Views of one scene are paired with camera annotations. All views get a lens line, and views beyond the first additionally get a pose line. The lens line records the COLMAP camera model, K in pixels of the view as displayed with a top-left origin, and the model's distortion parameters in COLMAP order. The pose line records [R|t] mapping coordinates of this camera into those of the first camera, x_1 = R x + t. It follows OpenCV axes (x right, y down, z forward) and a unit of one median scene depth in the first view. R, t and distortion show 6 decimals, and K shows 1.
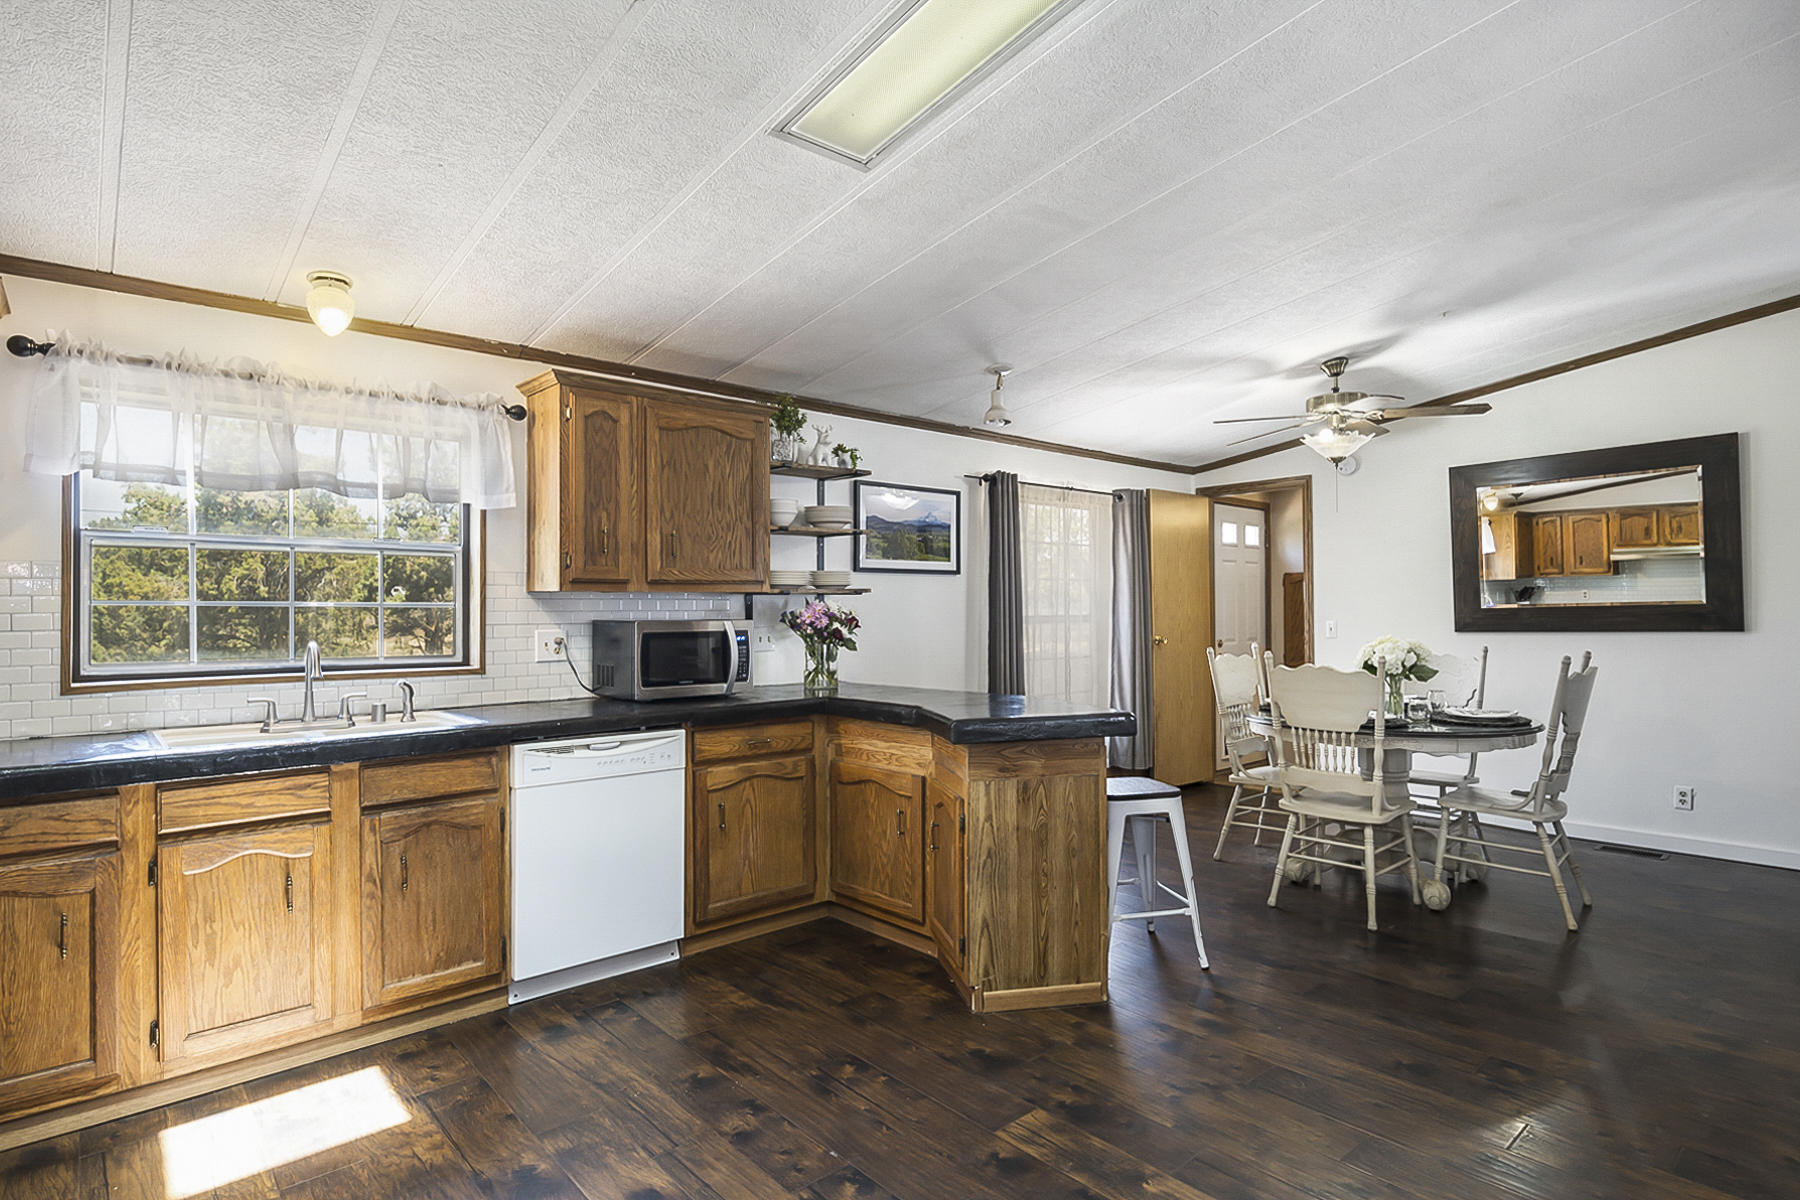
lens RADIAL K [[932.1, 0, 900.0], [0, 932.1, 600.0], [0, 0, 1]] dist [-0.001439, 0.000763]
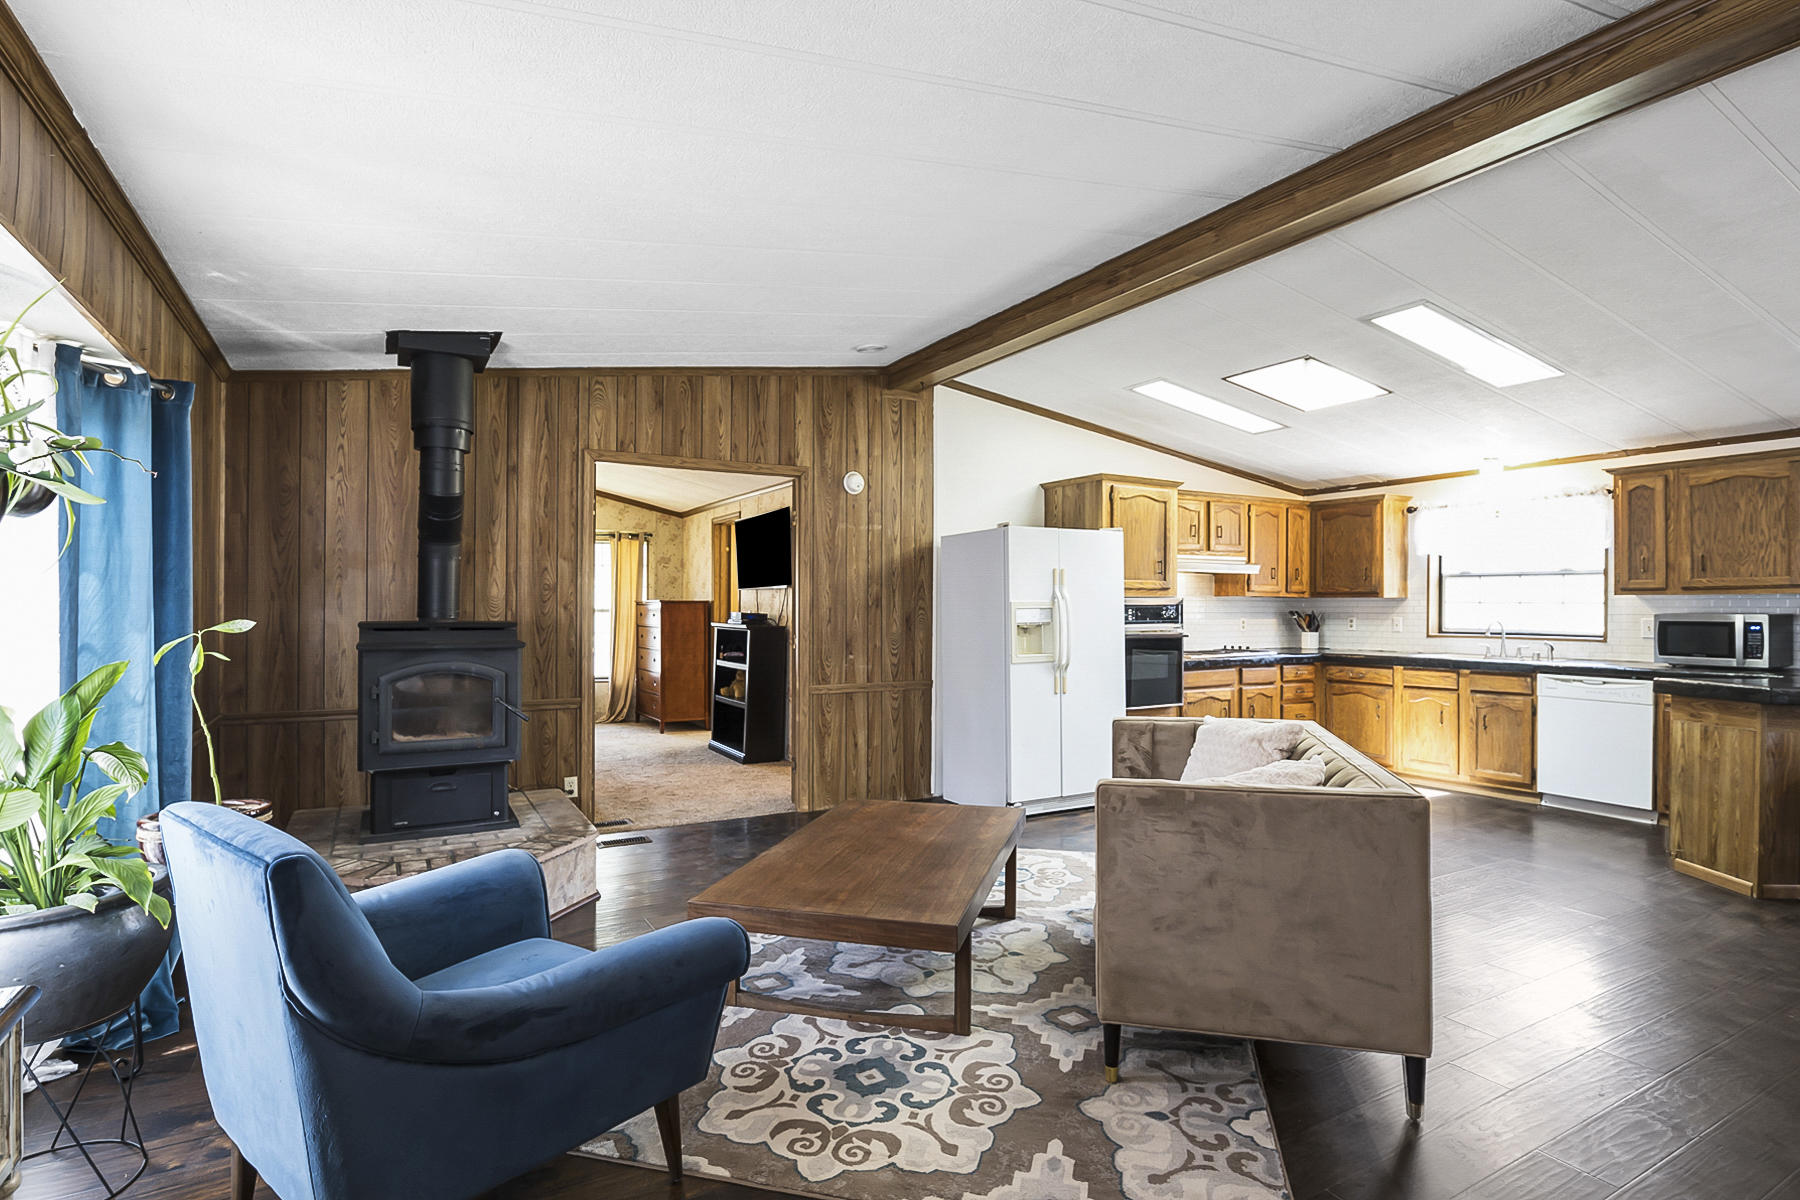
lens RADIAL K [[907.6, 0, 901.7], [0, 907.6, 604.7], [0, 0, 1]] dist [-0.004744, 0.002162]
pose [[-0.202871, 0.004467, -0.979195, 1.389307], [0.010960, 0.999937, 0.002291, -0.009745], [0.979144, -0.010268, -0.202907, 0.044814]]
